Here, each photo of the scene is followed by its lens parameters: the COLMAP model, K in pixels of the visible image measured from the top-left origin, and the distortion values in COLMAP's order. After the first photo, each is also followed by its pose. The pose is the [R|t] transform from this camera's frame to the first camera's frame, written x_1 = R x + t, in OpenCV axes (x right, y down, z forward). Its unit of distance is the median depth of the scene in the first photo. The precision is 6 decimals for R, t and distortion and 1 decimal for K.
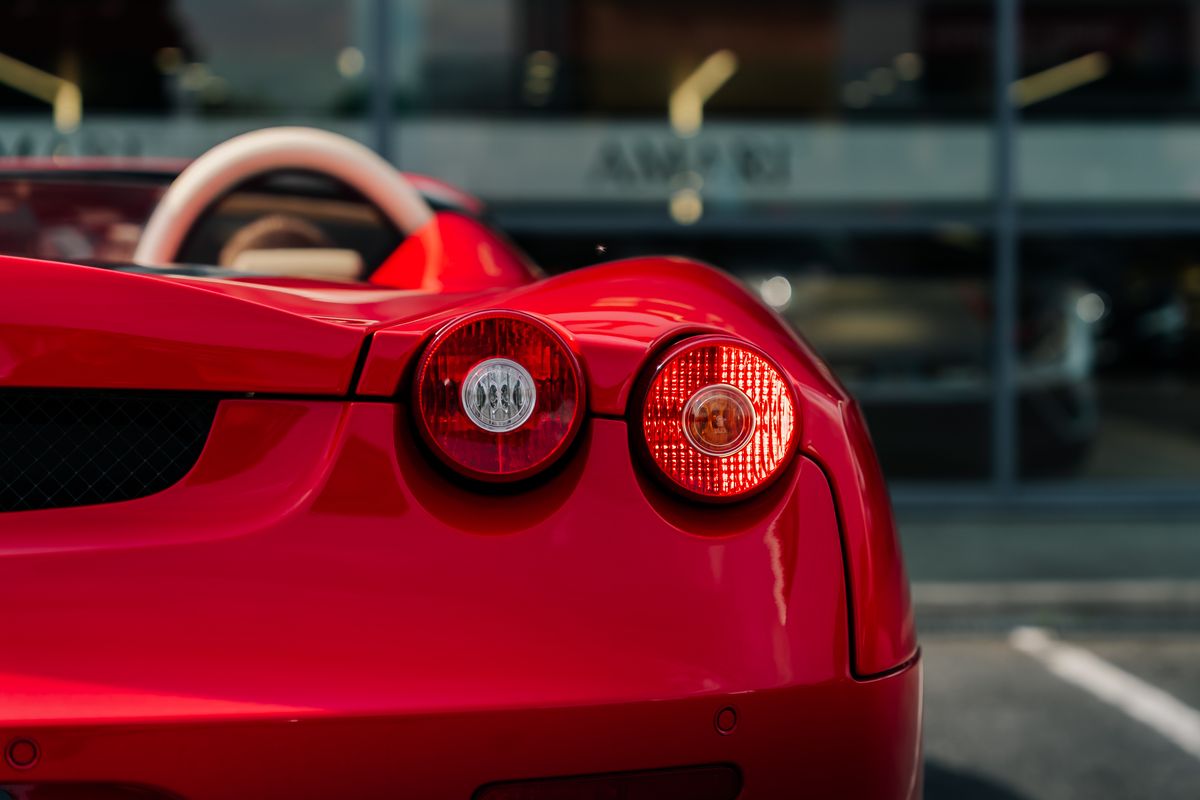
lens RADIAL K [[2486.7, 0, 560.9], [0, 2486.7, 398.5], [0, 0, 1]] dist [-0.002912, 0.049563]
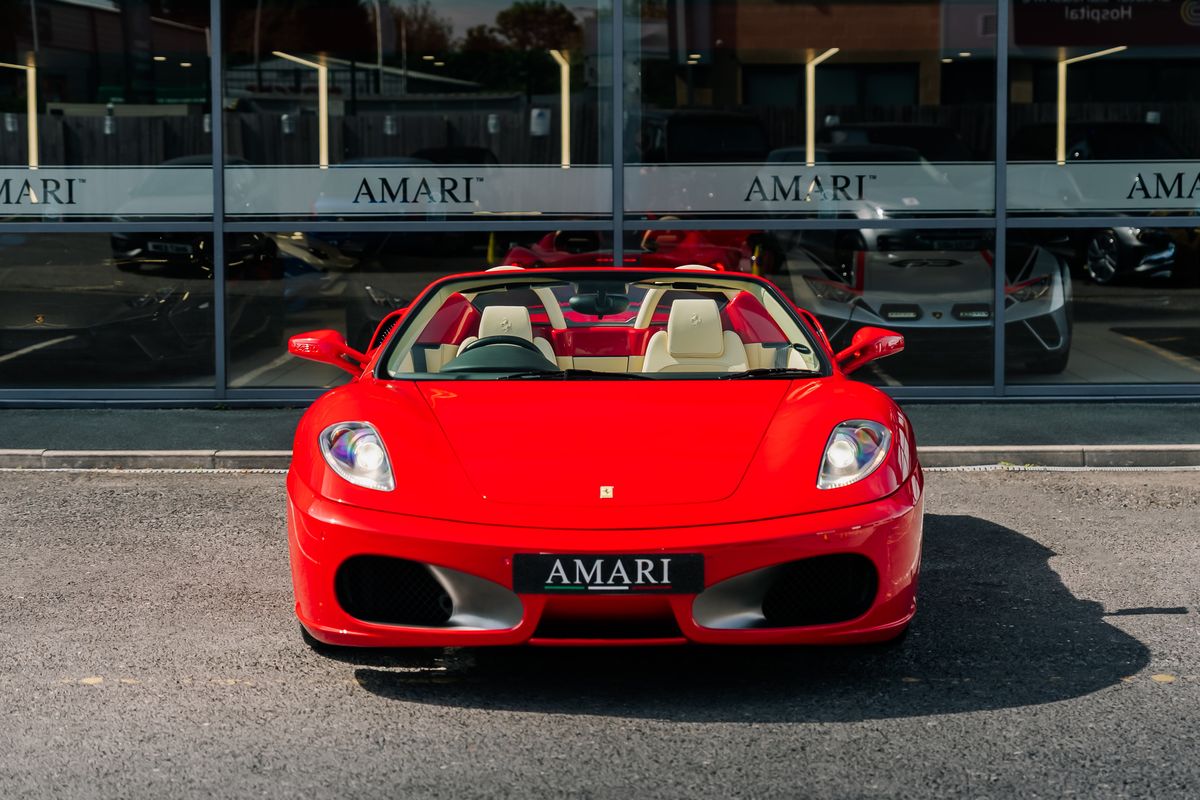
lens RADIAL K [[2667.5, 0, 596.9], [0, 2667.5, 399.1], [0, 0, 1]] dist [-0.012404, 0.168968]
pose [[0.999473, -0.000419, -0.032456, -0.023640], [0.002092, 0.998670, 0.051522, -0.040497], [0.032391, -0.051562, 0.998144, -0.656388]]
